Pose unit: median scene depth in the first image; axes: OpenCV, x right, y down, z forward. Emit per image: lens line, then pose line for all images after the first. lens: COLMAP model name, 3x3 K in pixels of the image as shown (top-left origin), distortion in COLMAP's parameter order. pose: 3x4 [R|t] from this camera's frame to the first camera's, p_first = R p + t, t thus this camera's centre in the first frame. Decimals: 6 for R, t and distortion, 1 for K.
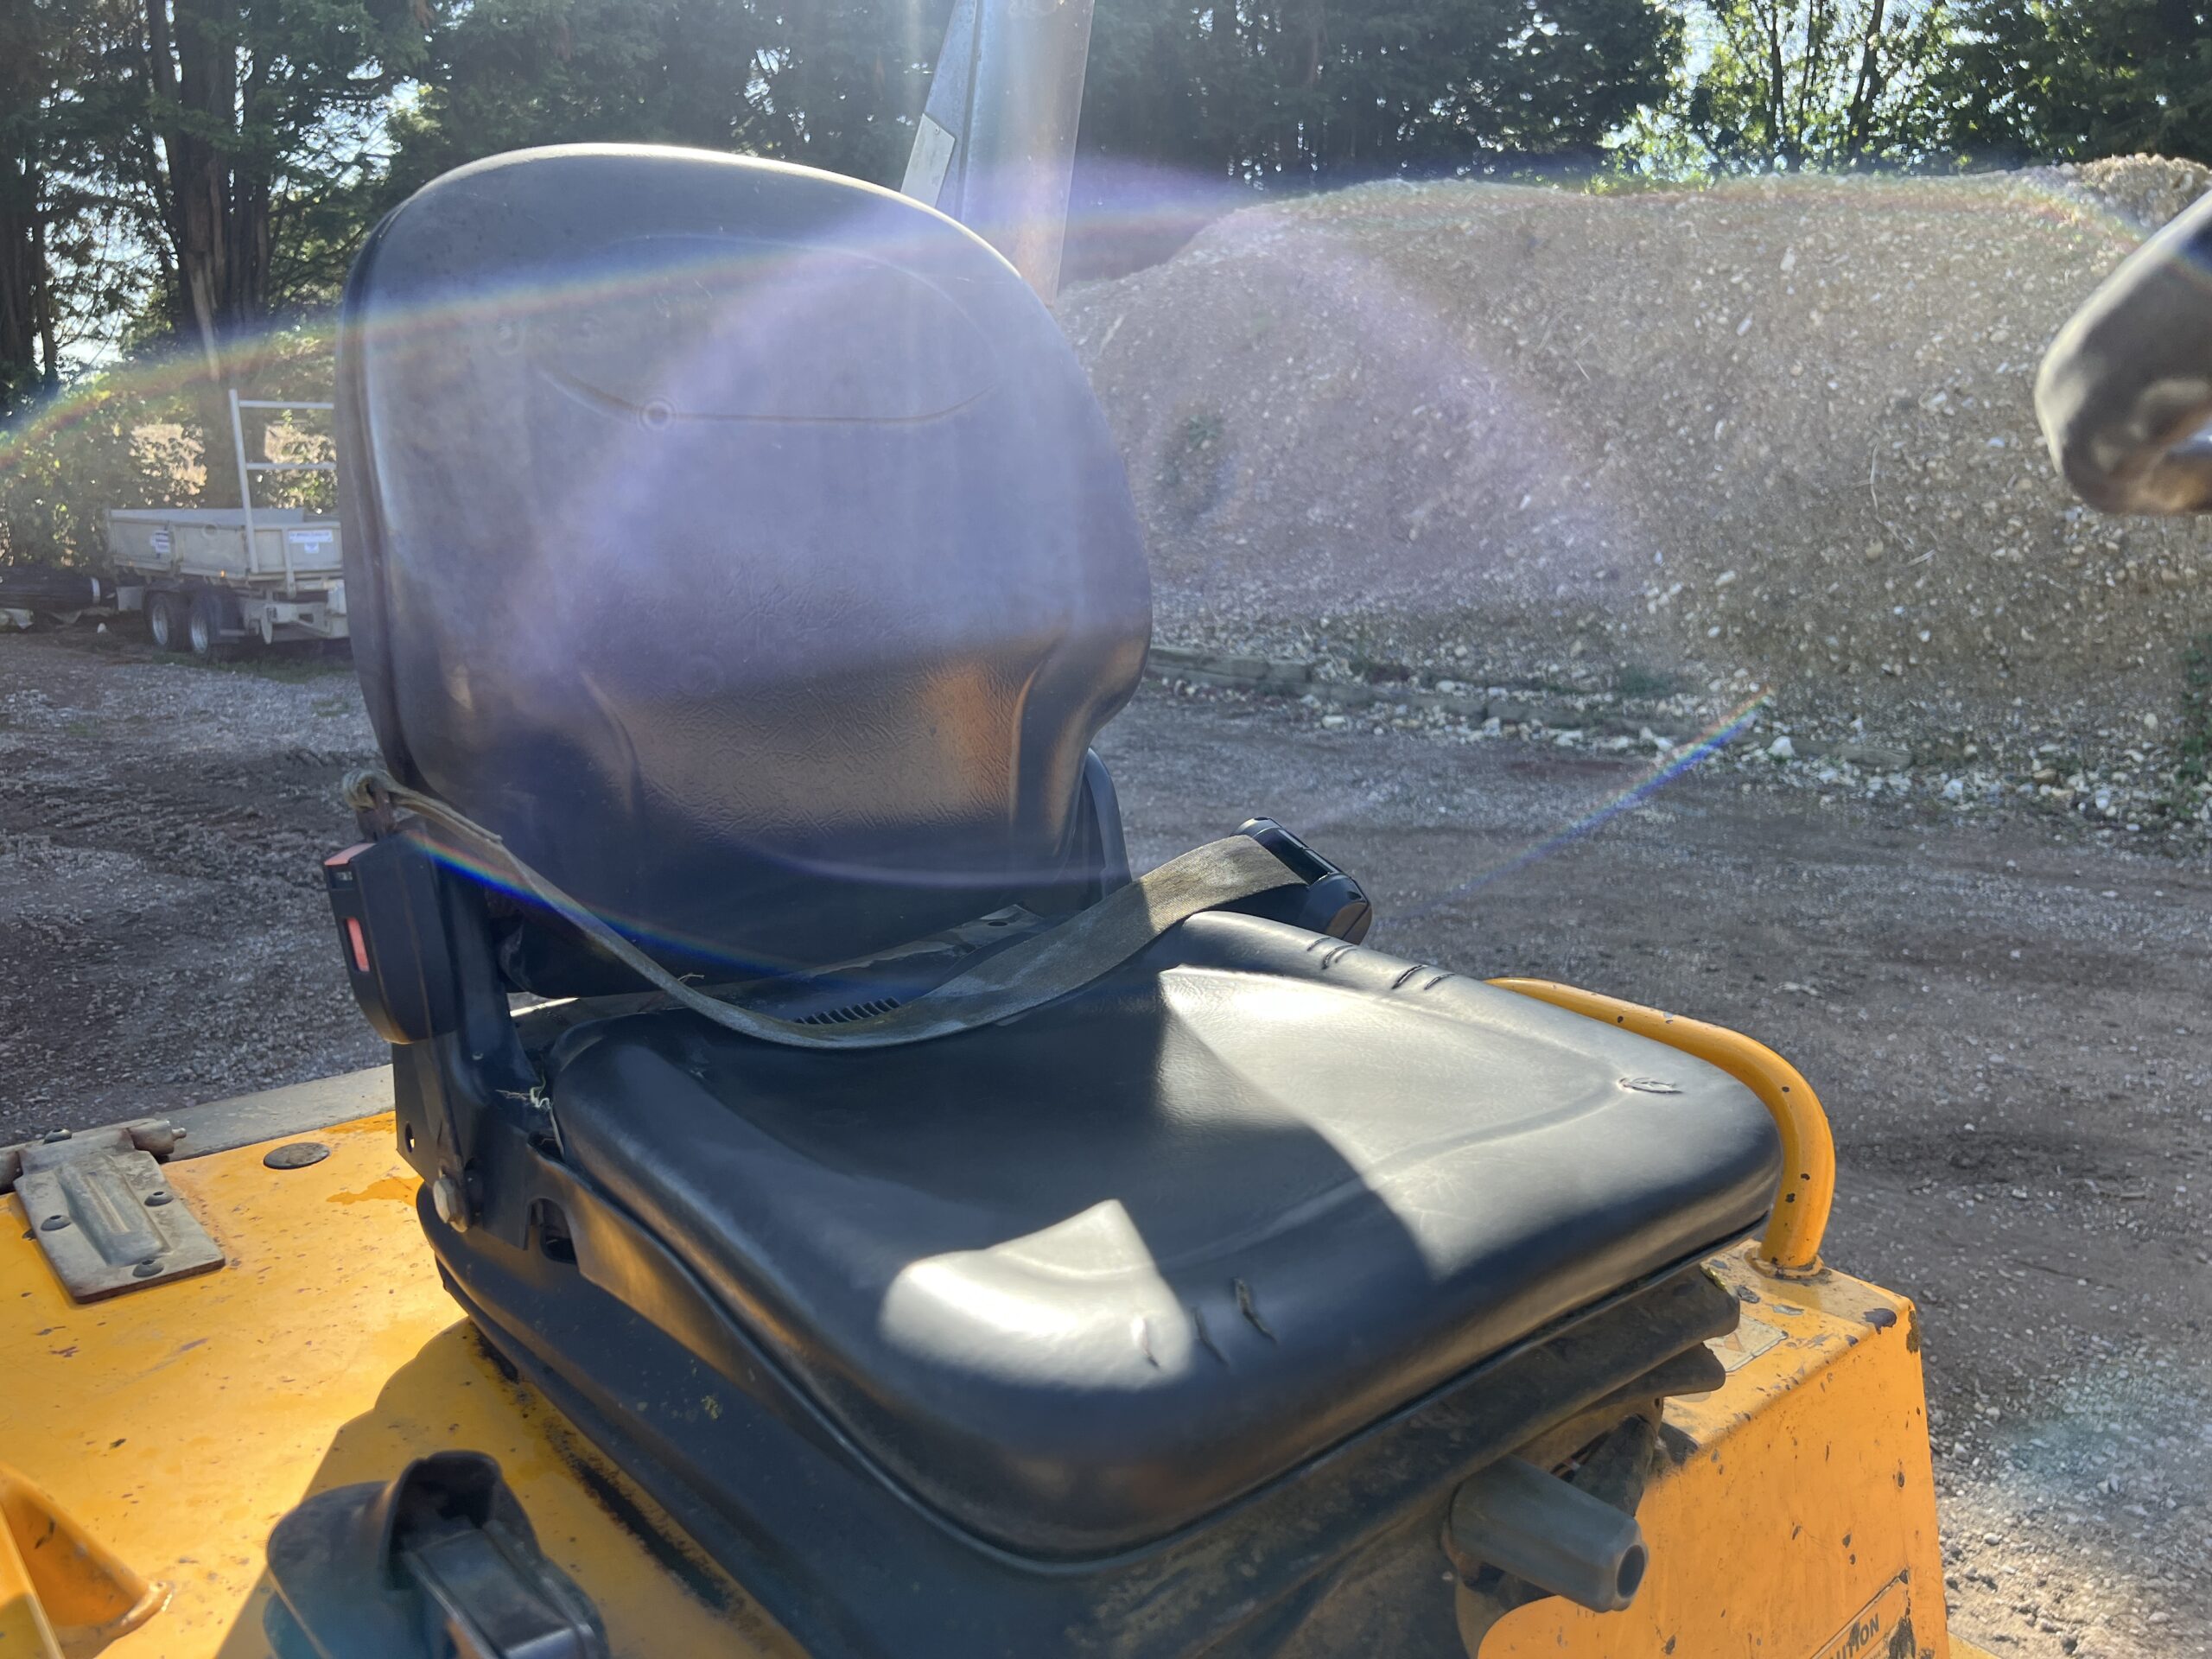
lens RADIAL K [[1709.1, 0, 1106.5], [0, 1709.1, 809.3], [0, 0, 1]] dist [-0.013667, 0.007270]
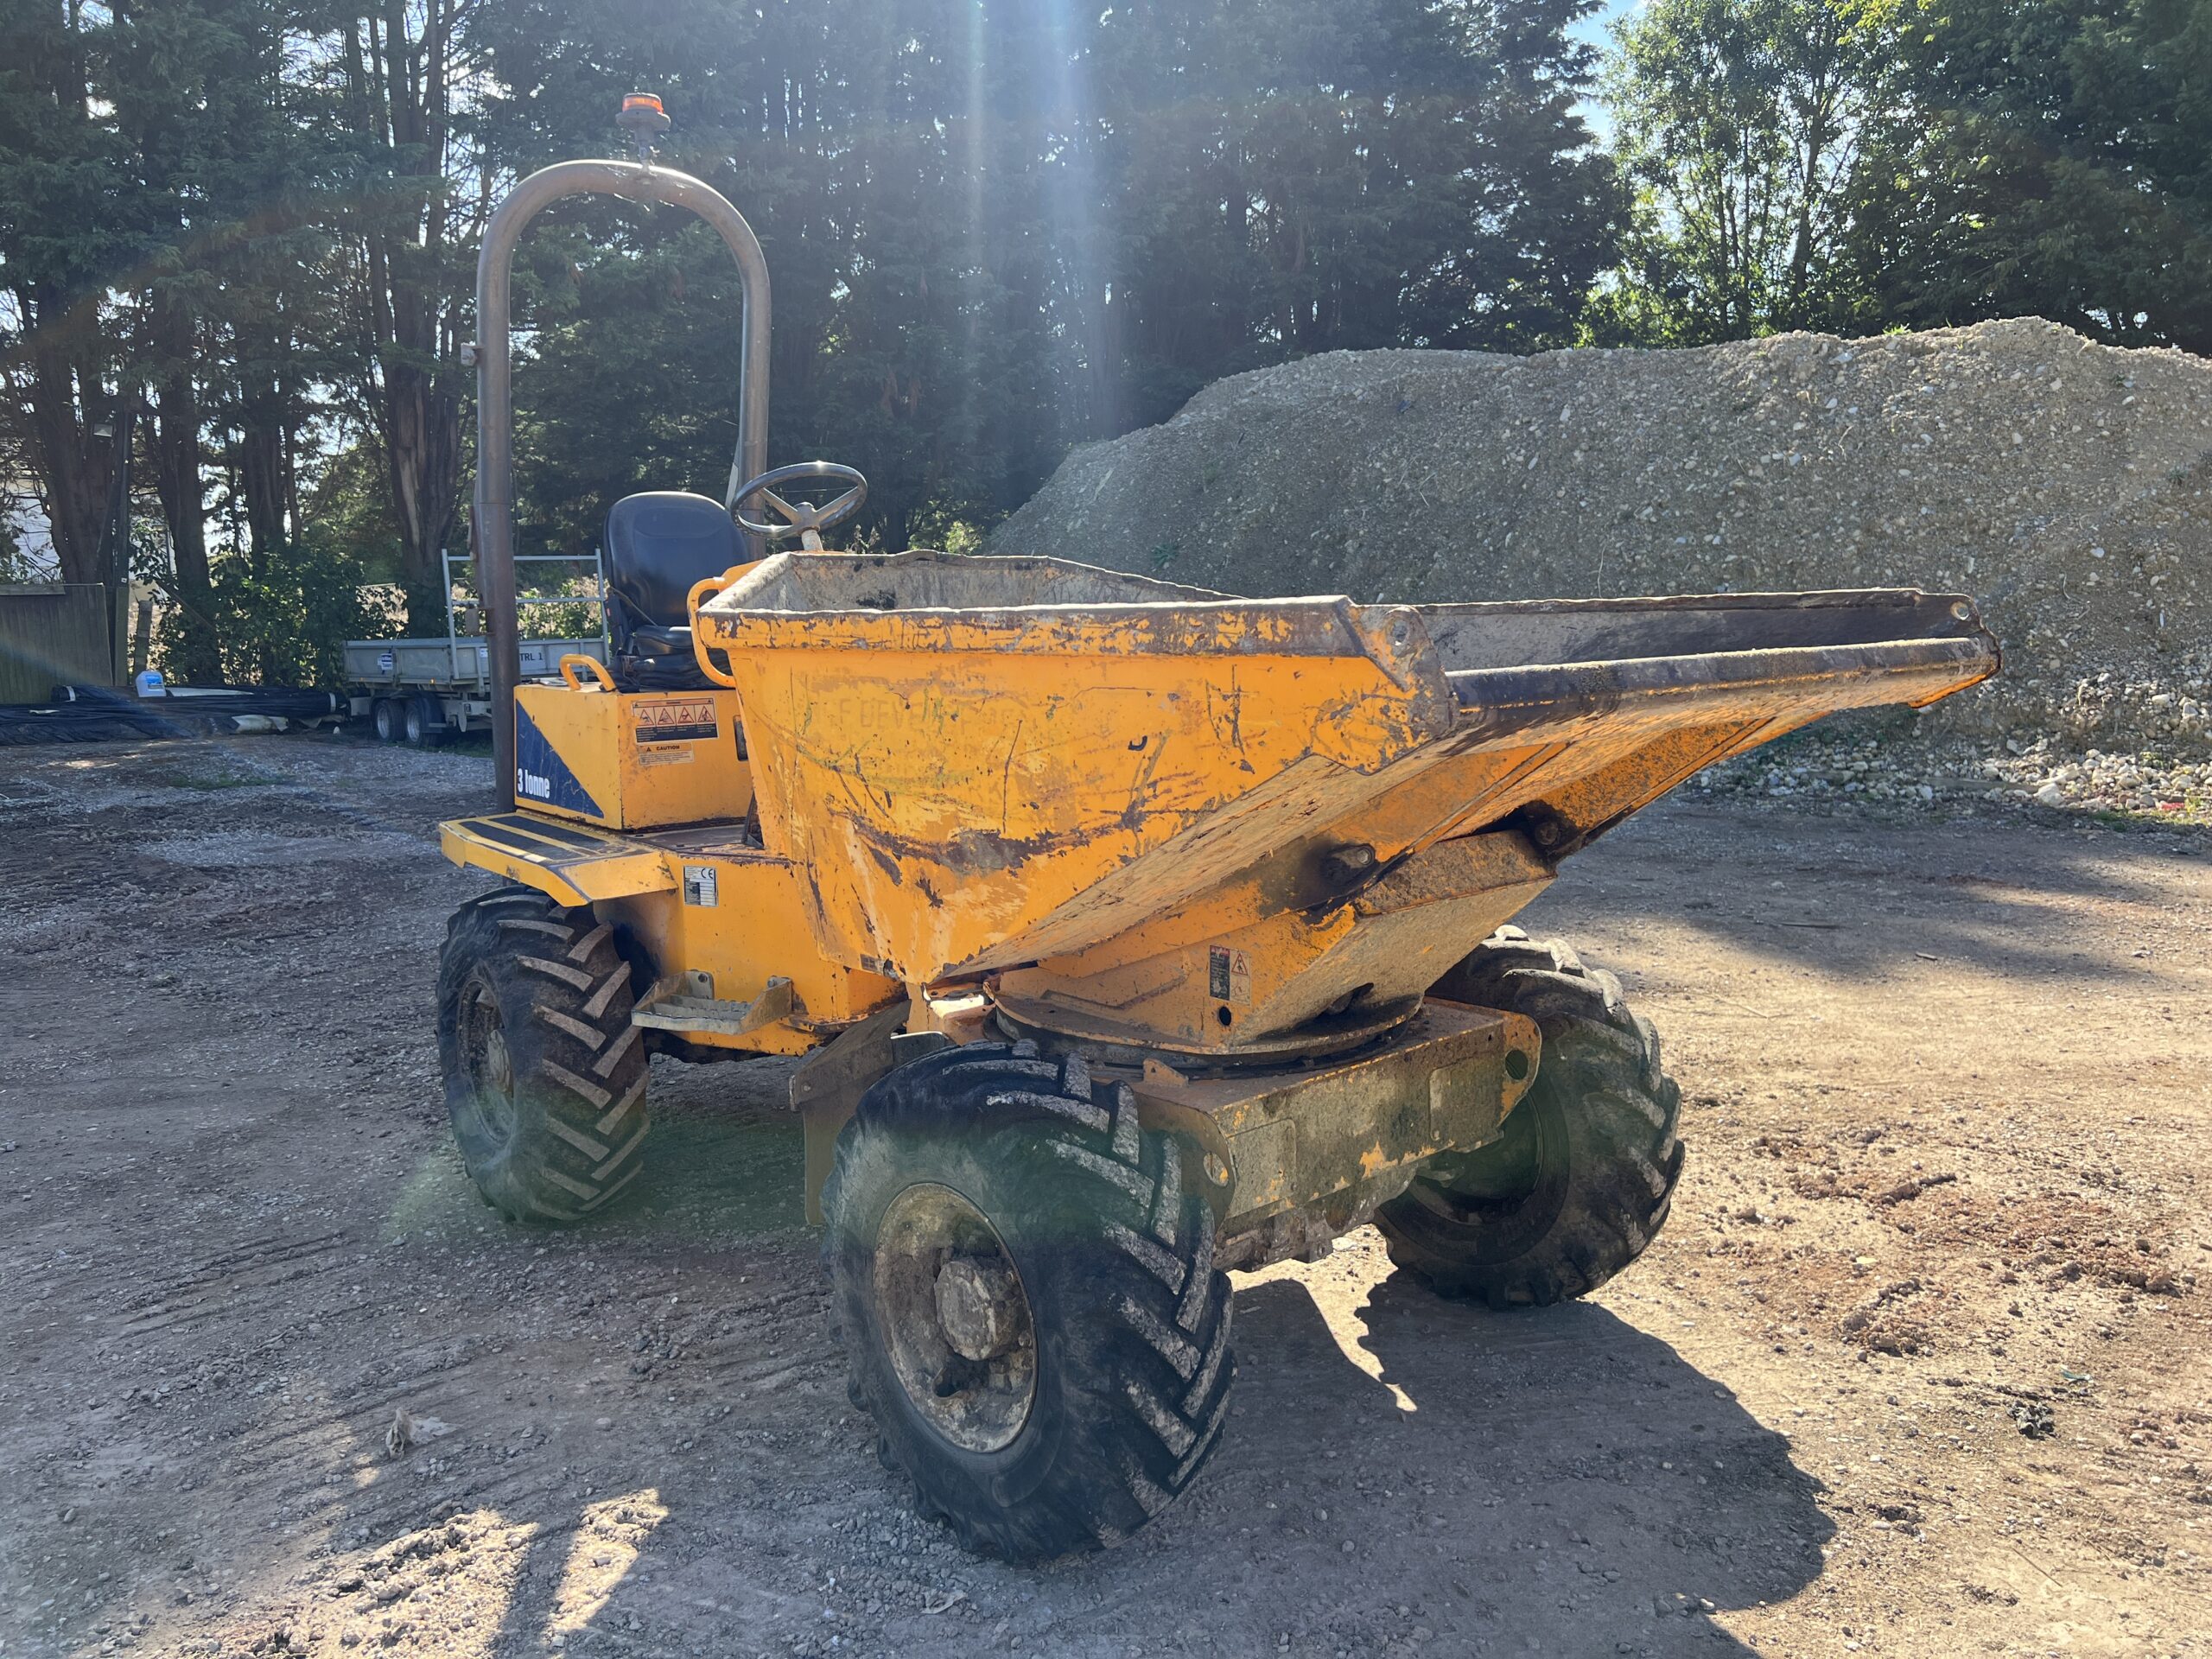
lens RADIAL K [[1709.1, 0, 1106.5], [0, 1709.1, 809.3], [0, 0, 1]] dist [-0.013667, 0.007270]
pose [[0.997302, -0.024475, -0.069210, 0.120400], [0.018993, 0.996711, -0.078781, 0.086907], [0.070911, 0.077254, 0.994487, -0.335450]]
